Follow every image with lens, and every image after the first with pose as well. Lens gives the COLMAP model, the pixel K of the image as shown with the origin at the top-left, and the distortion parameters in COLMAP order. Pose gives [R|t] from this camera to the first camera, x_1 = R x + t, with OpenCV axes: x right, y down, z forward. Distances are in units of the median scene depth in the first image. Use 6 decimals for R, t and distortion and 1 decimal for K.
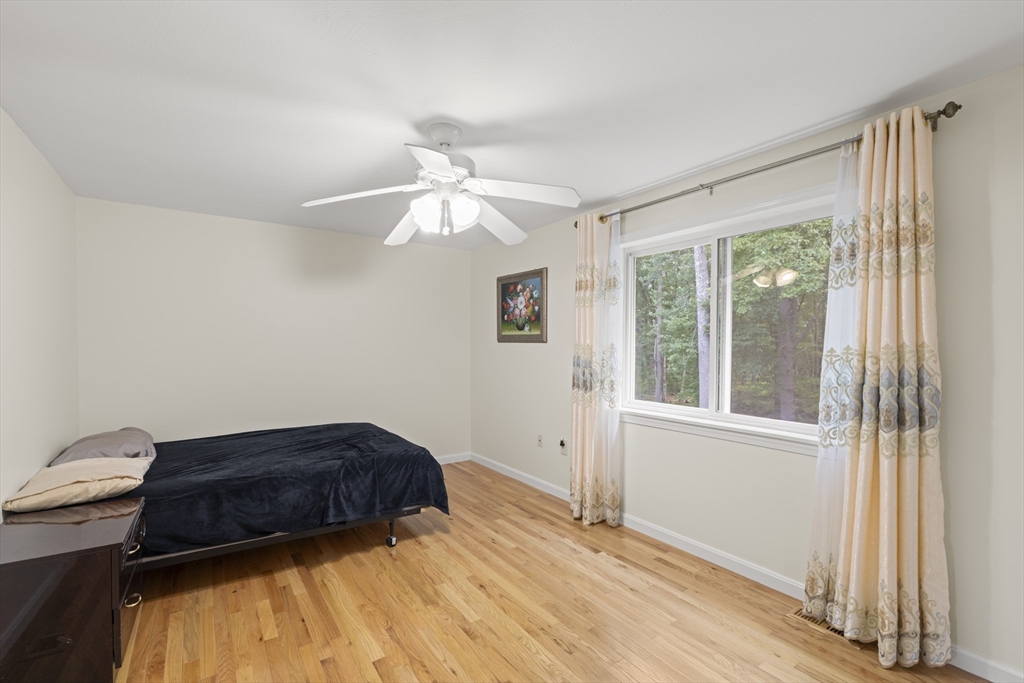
lens RADIAL K [[473.5, 0, 501.6], [0, 473.5, 345.1], [0, 0, 1]] dist [-0.004385, 0.000393]
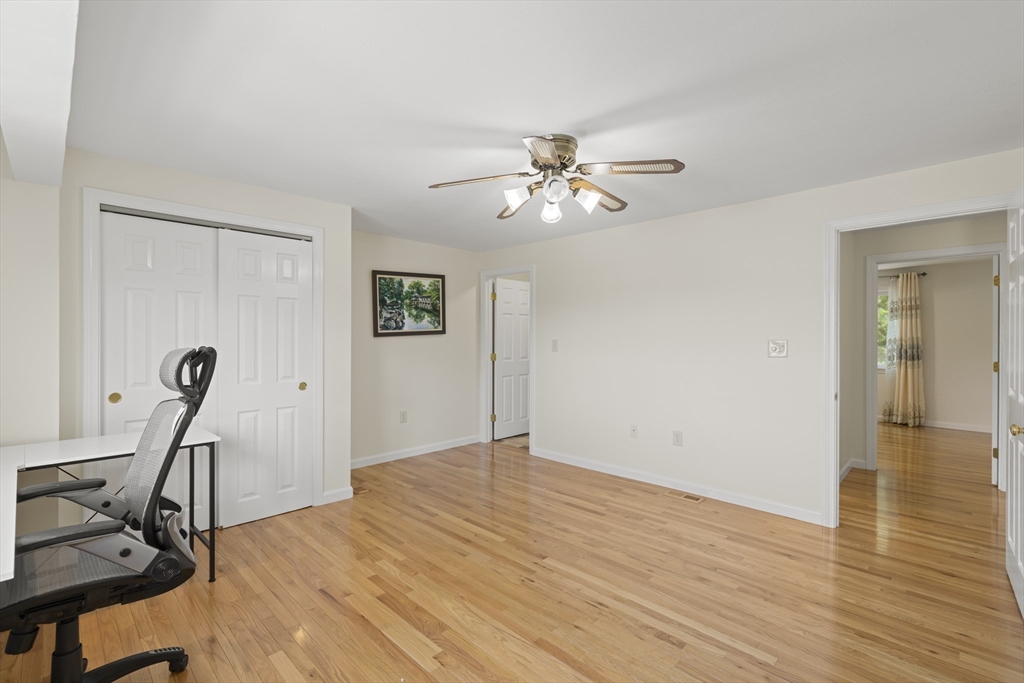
lens RADIAL K [[473.5, 0, 514.7], [0, 473.5, 331.8], [0, 0, 1]] dist [-0.004385, 0.000393]
pose [[0.982421, -0.013884, 0.186160, -2.795701], [0.015024, 0.999876, -0.004715, -0.071286], [-0.186072, 0.007429, 0.982508, -1.965992]]
